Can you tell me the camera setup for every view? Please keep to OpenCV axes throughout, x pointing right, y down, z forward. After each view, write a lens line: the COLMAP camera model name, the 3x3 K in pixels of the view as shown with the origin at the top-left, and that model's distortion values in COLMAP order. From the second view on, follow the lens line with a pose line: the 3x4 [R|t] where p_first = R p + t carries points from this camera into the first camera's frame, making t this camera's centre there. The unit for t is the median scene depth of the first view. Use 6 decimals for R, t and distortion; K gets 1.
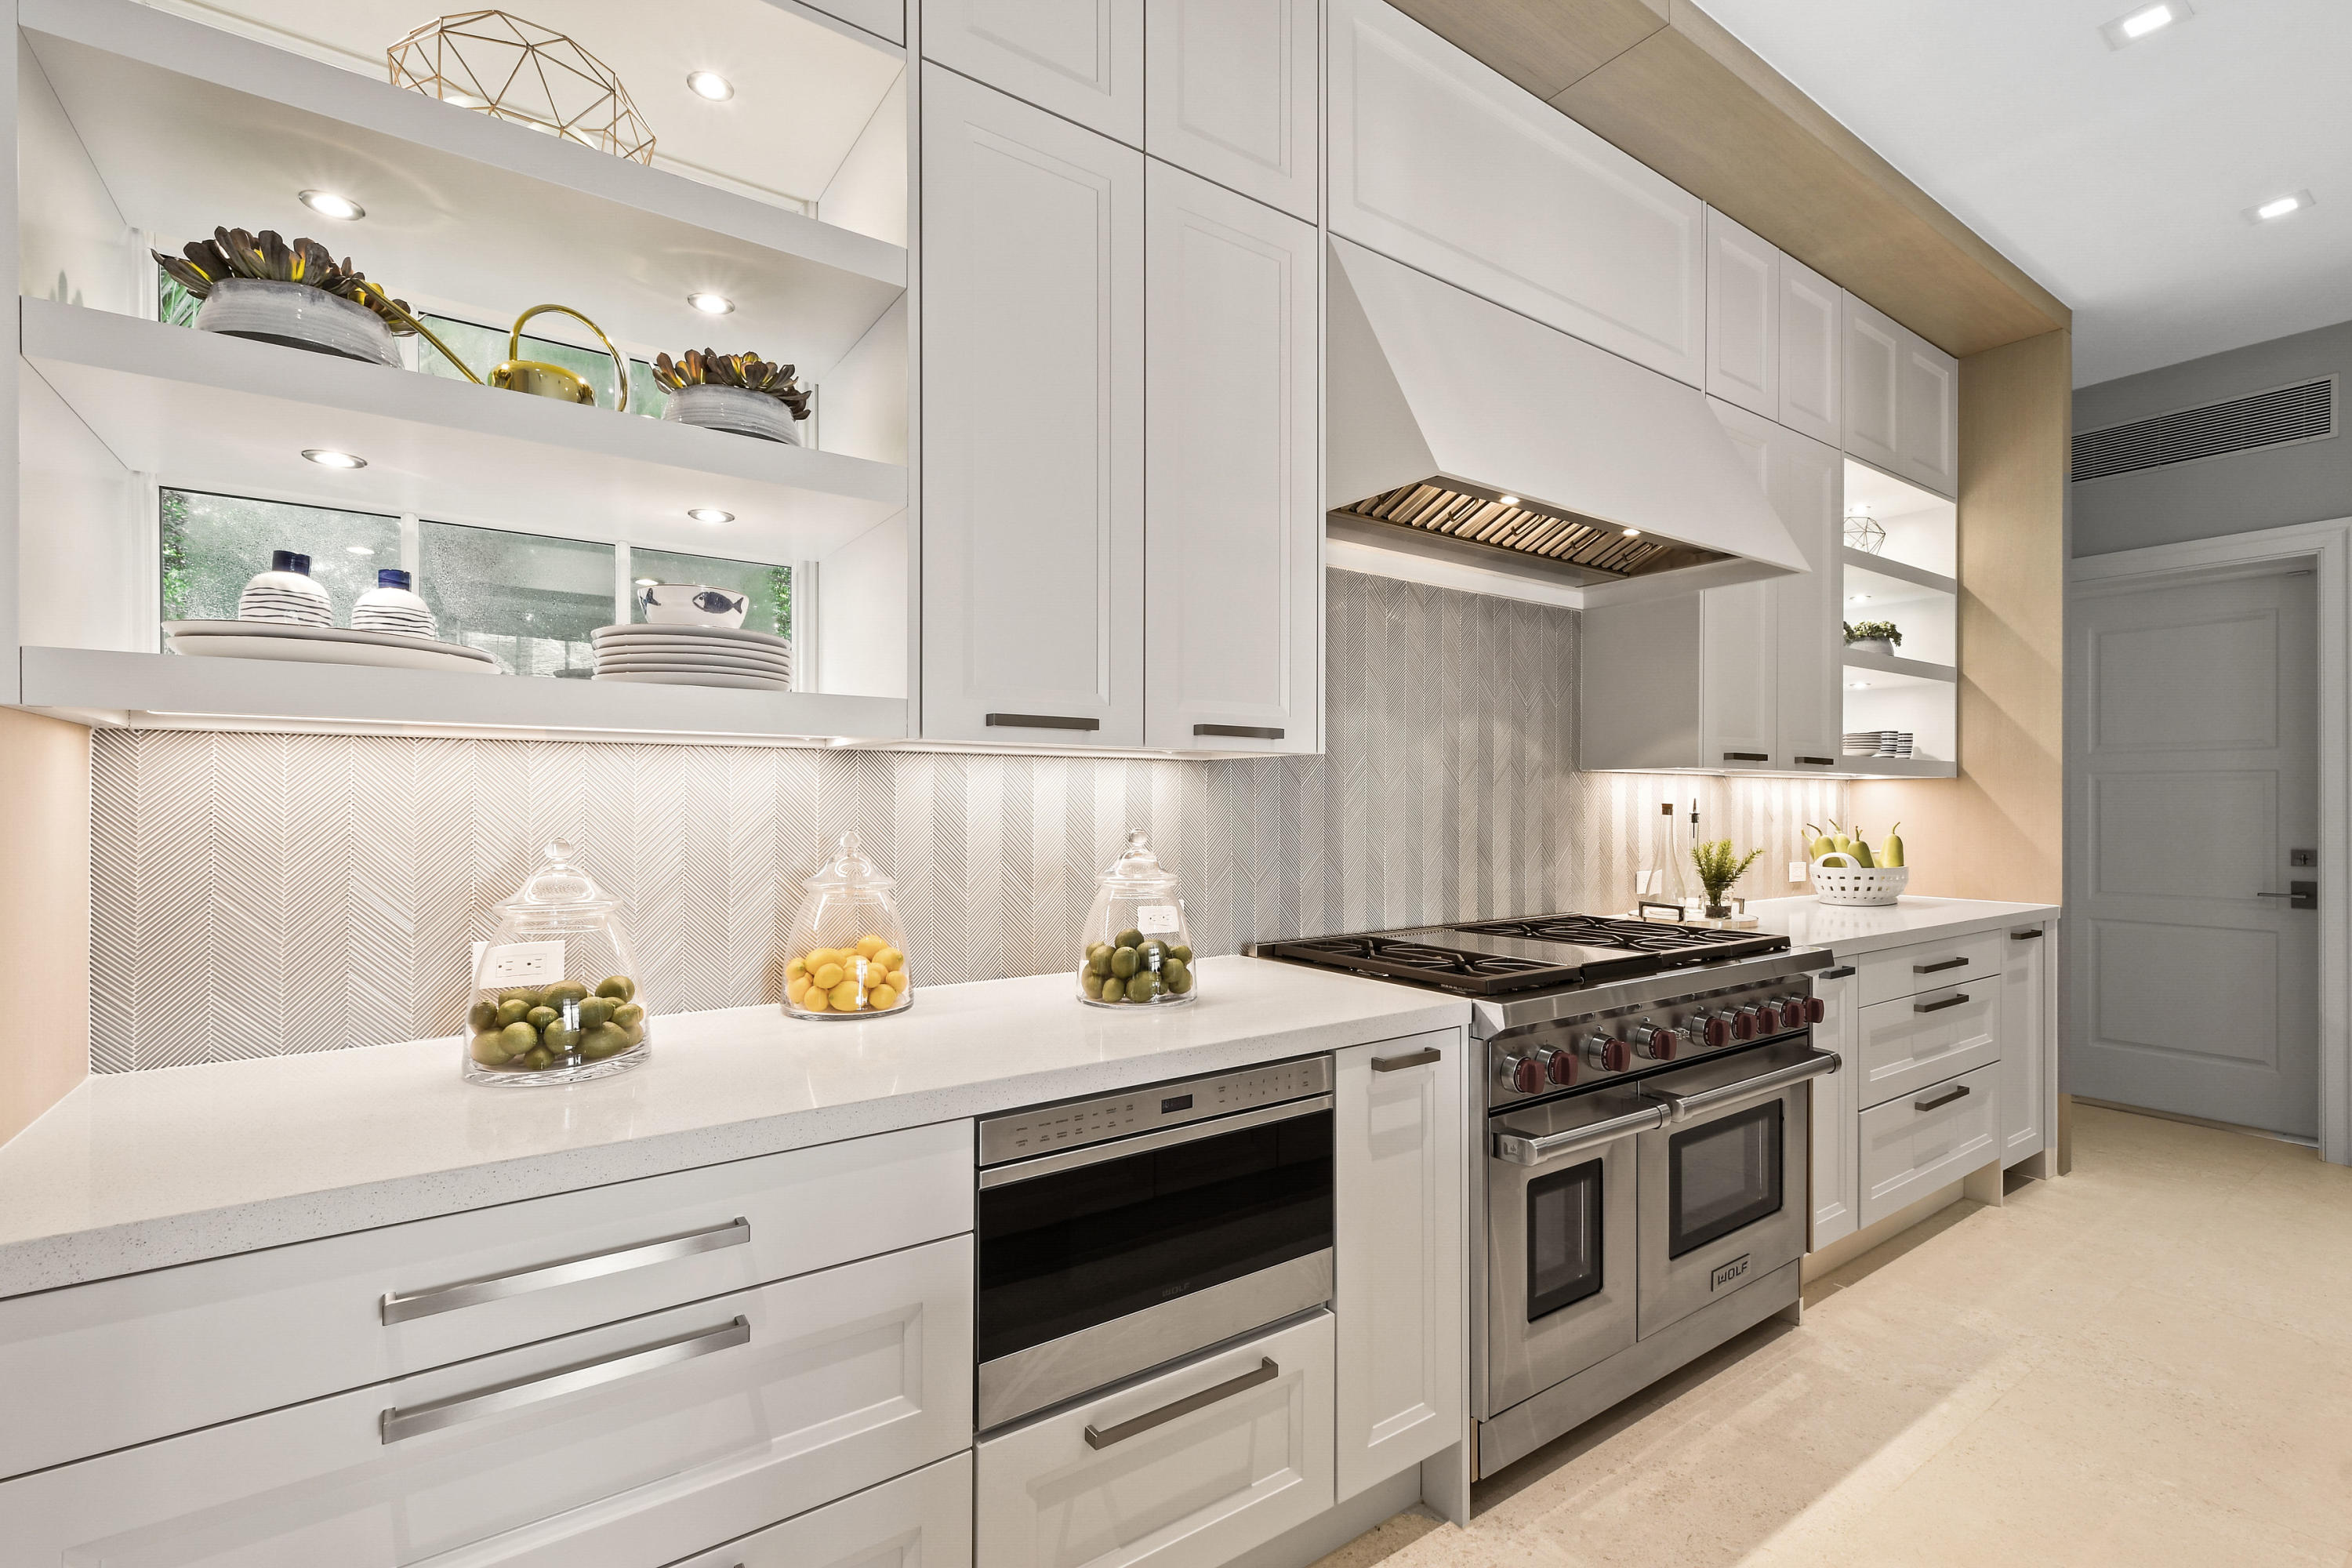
lens RADIAL K [[1048.6, 0, 1172.7], [0, 1048.6, 804.6], [0, 0, 1]] dist [0.010886, -0.002161]
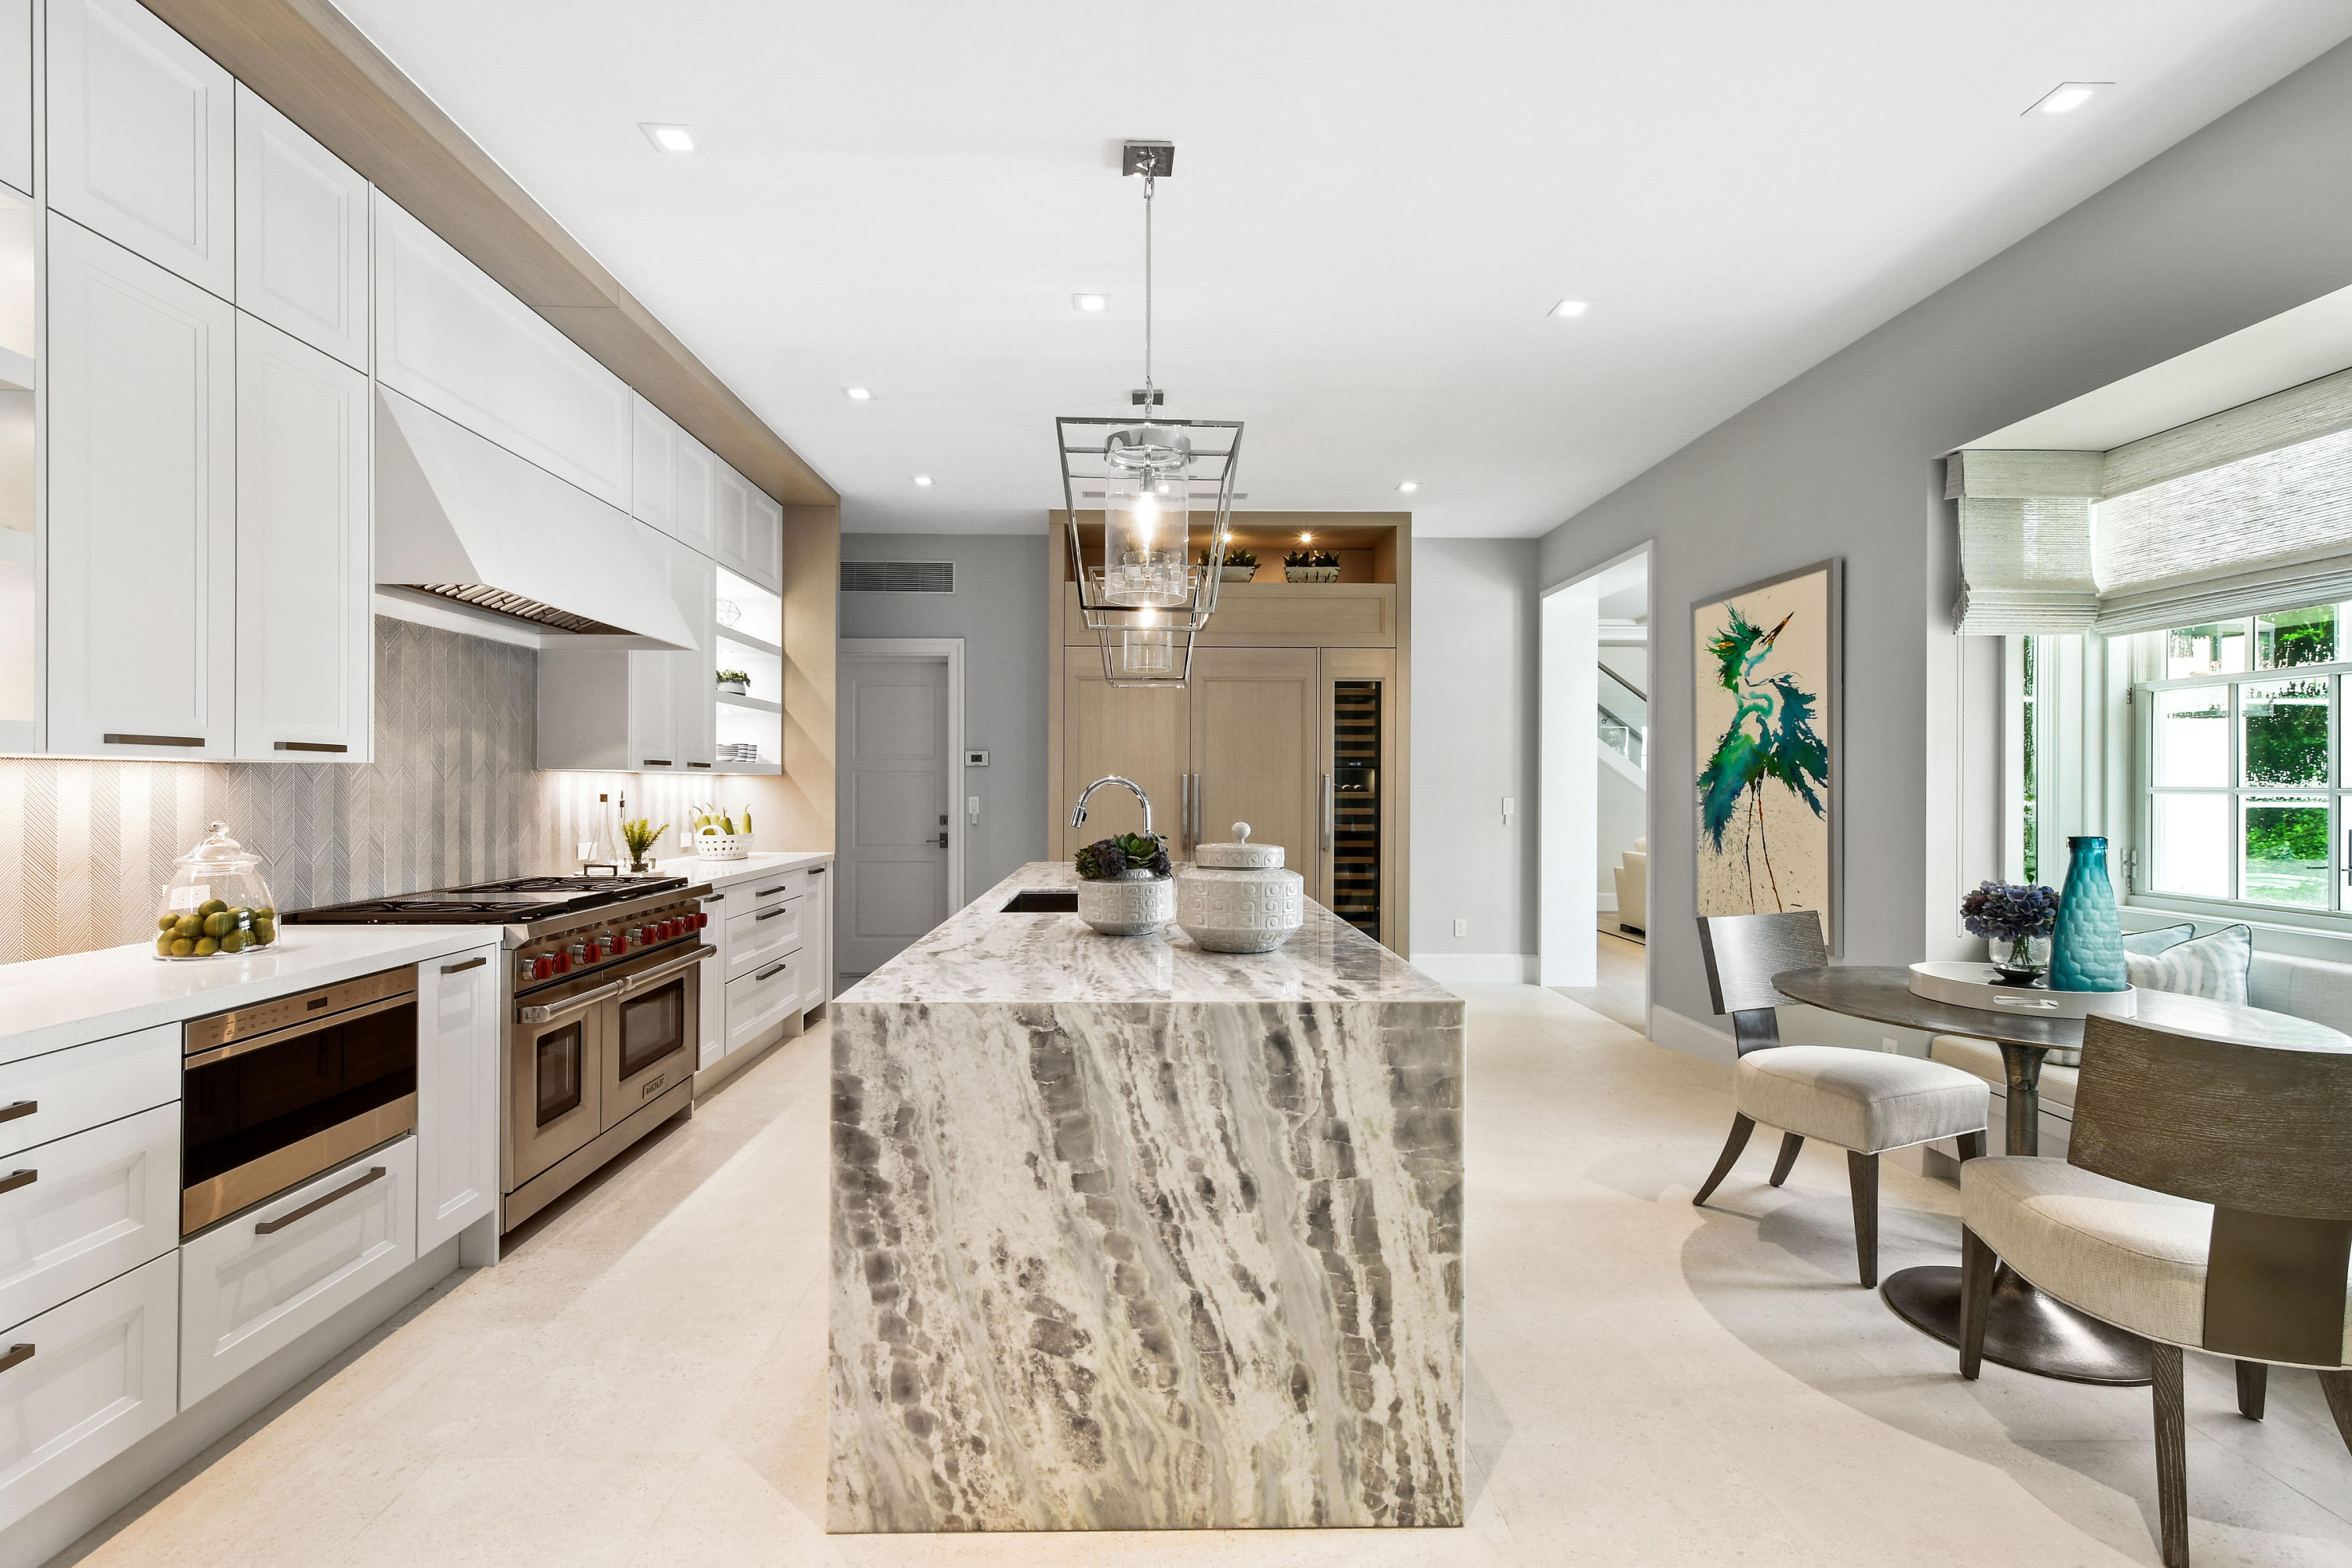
lens RADIAL K [[1048.6, 0, 1169.5], [0, 1048.6, 782.6], [0, 0, 1]] dist [0.010886, -0.002161]
pose [[0.554597, 0.002513, 0.832115, -0.340066], [-0.001425, 0.999997, -0.002071, -0.017151], [-0.832118, -0.000037, 0.554599, -0.500349]]
